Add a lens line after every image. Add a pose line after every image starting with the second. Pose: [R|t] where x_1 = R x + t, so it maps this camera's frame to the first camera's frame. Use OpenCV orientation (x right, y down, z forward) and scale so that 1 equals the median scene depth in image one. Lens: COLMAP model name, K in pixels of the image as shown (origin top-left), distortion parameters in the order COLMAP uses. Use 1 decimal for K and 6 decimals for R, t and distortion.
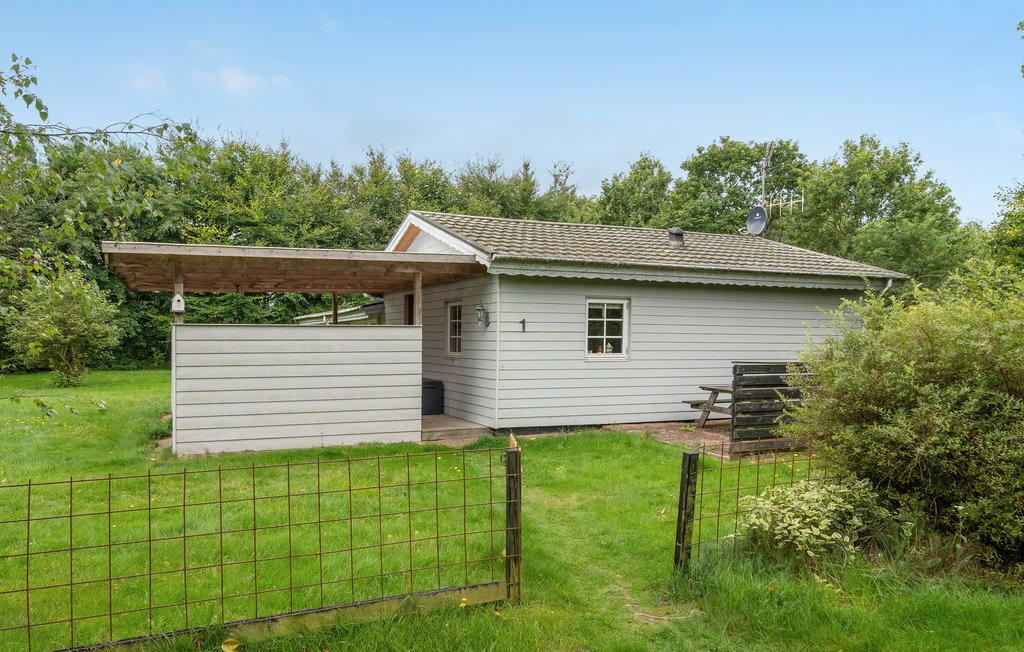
lens RADIAL K [[720.9, 0, 510.4], [0, 720.9, 331.4], [0, 0, 1]] dist [-0.001785, -0.005516]
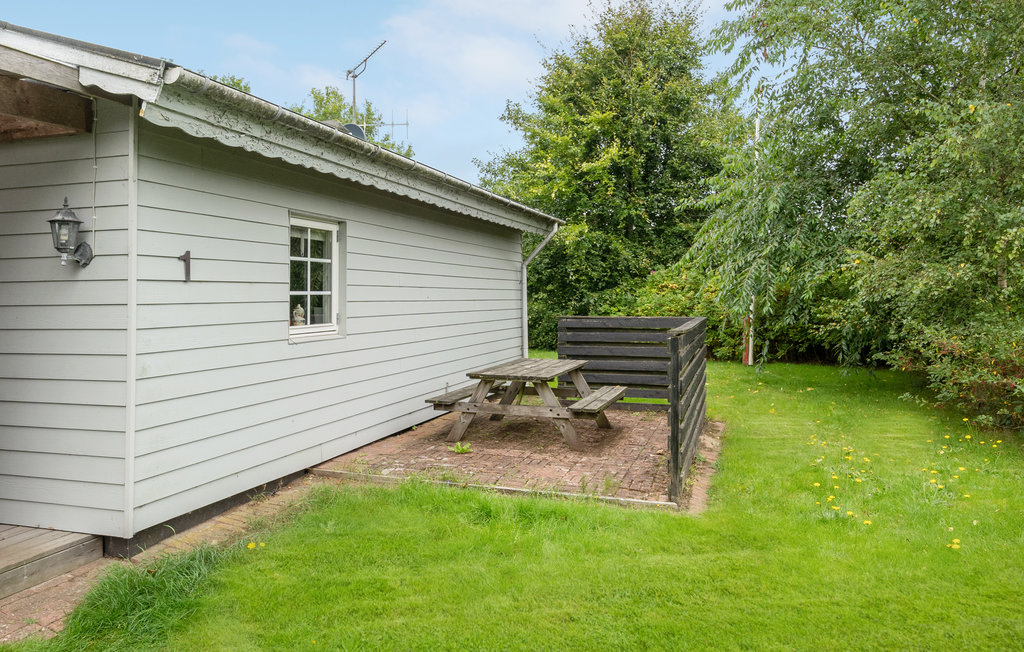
lens RADIAL K [[720.9, 0, 503.2], [0, 720.9, 259.6], [0, 0, 1]] dist [-0.001785, -0.005516]
pose [[0.684367, 0.024570, 0.728724, -0.152136], [0.008911, 0.999076, -0.042054, 0.006852], [-0.729083, 0.035273, 0.683515, 0.551577]]
